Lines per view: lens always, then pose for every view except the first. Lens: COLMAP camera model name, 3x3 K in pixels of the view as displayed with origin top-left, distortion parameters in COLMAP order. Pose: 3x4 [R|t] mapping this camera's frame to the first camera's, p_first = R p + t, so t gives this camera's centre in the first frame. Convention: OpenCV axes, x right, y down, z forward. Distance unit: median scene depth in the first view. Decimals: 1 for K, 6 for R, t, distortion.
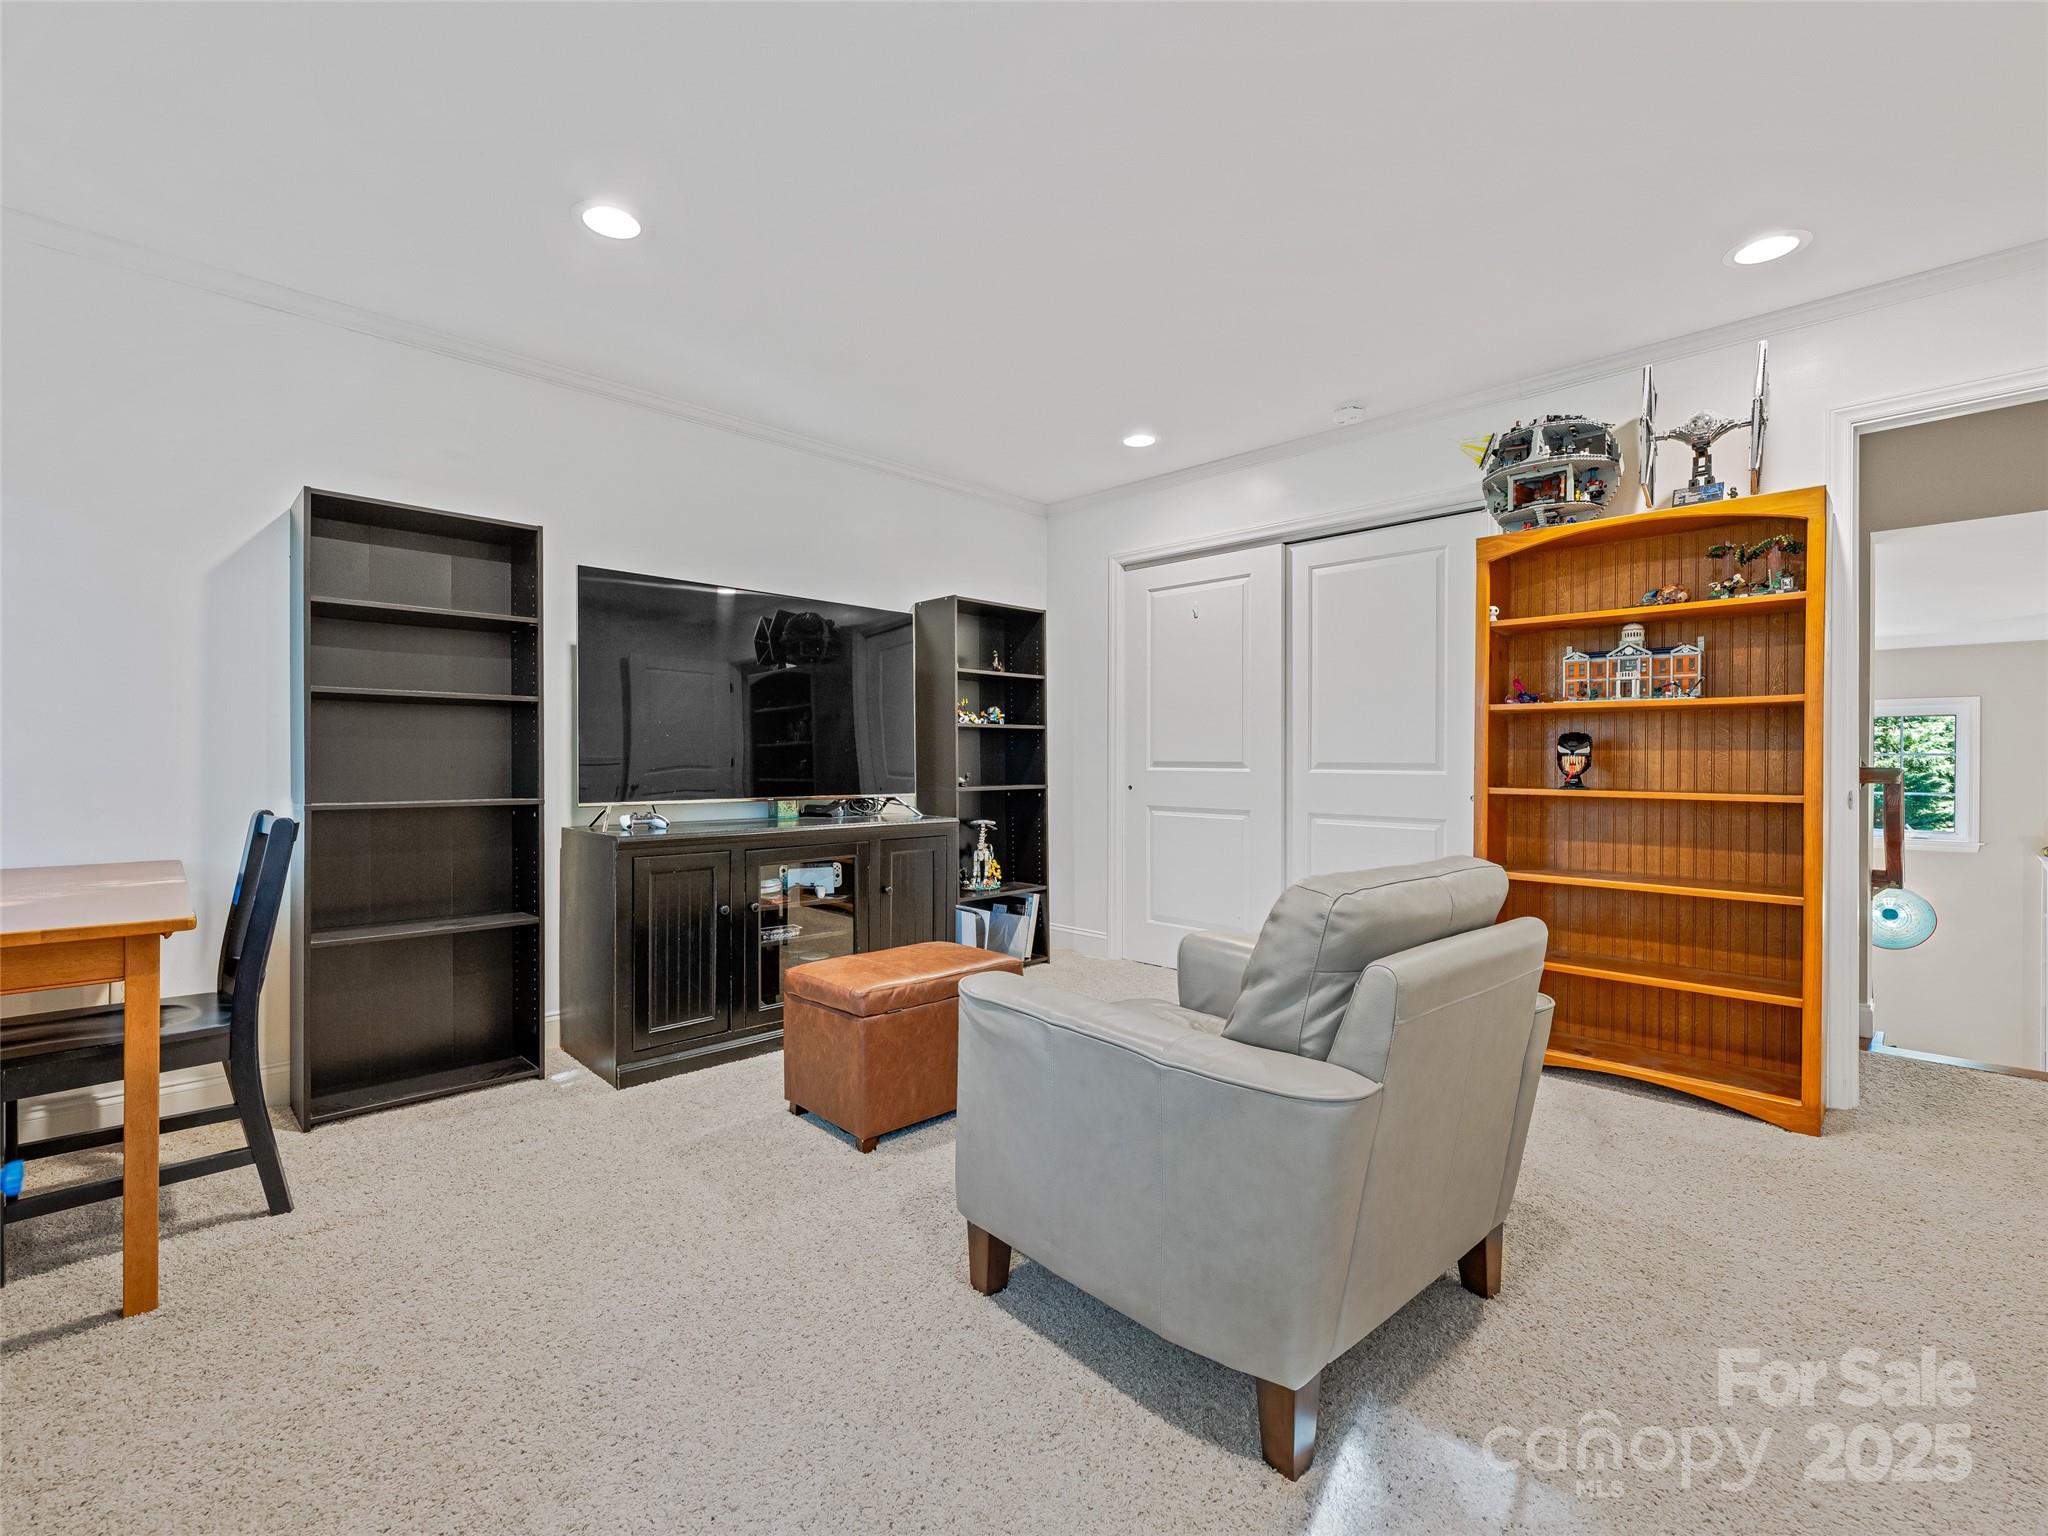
lens RADIAL K [[920.1, 0, 1018.2], [0, 920.1, 770.8], [0, 0, 1]] dist [-0.011055, 0.000390]
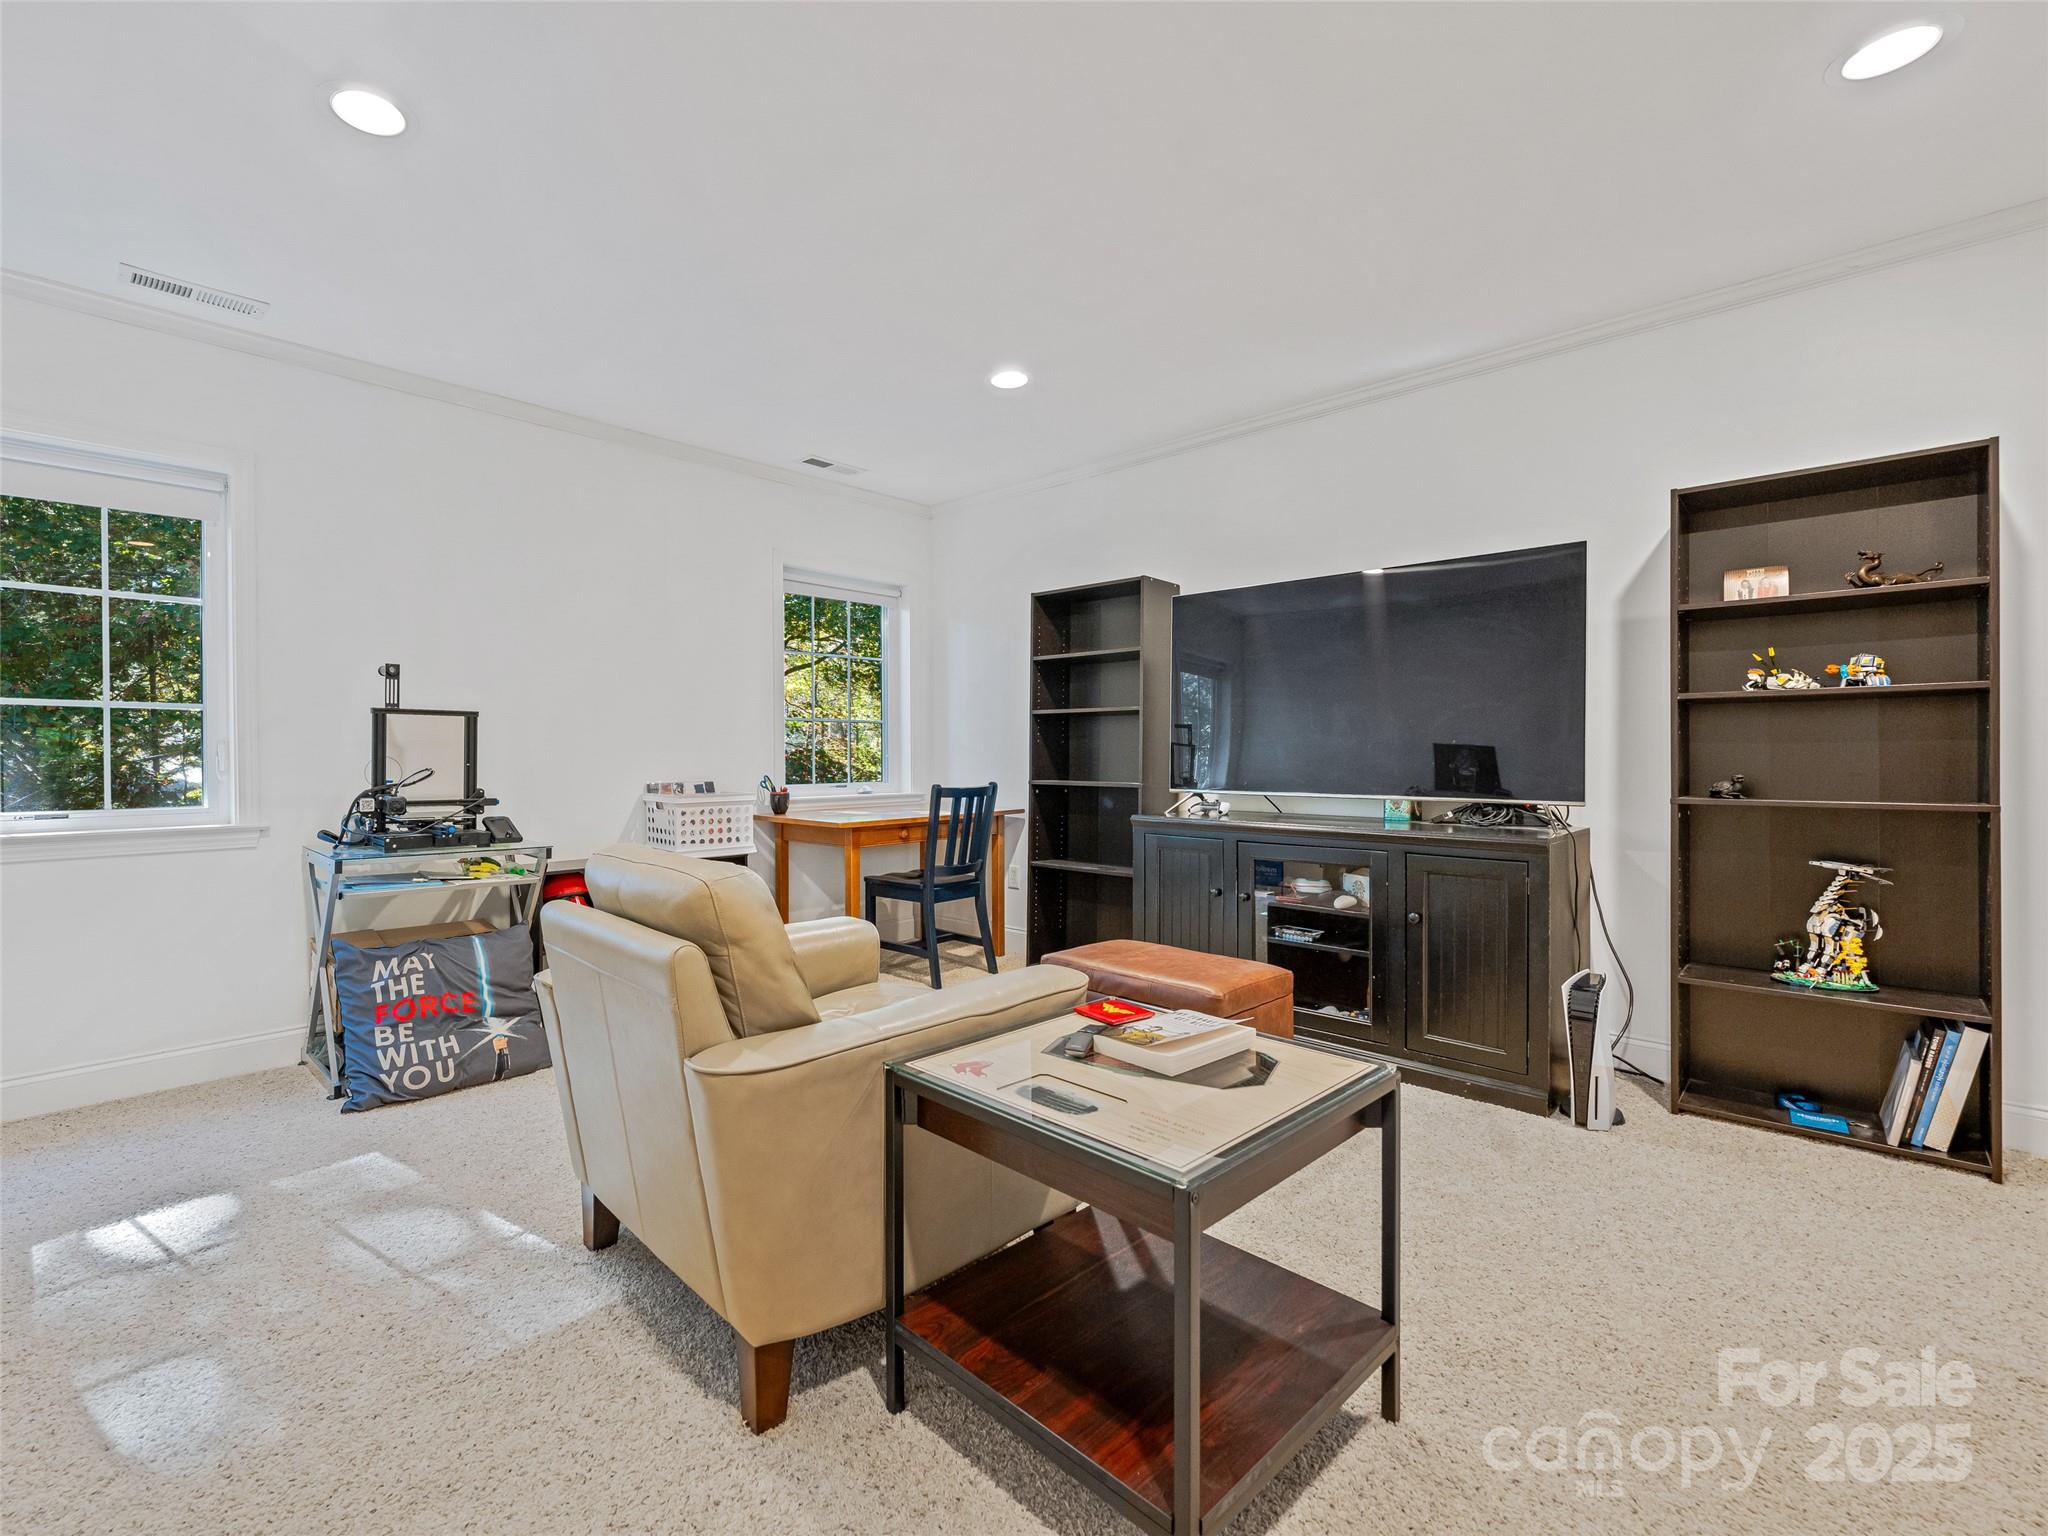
lens RADIAL K [[920.1, 0, 1018.3], [0, 920.1, 756.0], [0, 0, 1]] dist [-0.011055, 0.000390]
pose [[0.025451, -0.000953, -0.999676, 0.496124], [-0.006950, 0.999975, -0.001130, -0.004019], [0.999652, 0.006976, 0.025444, 0.489712]]
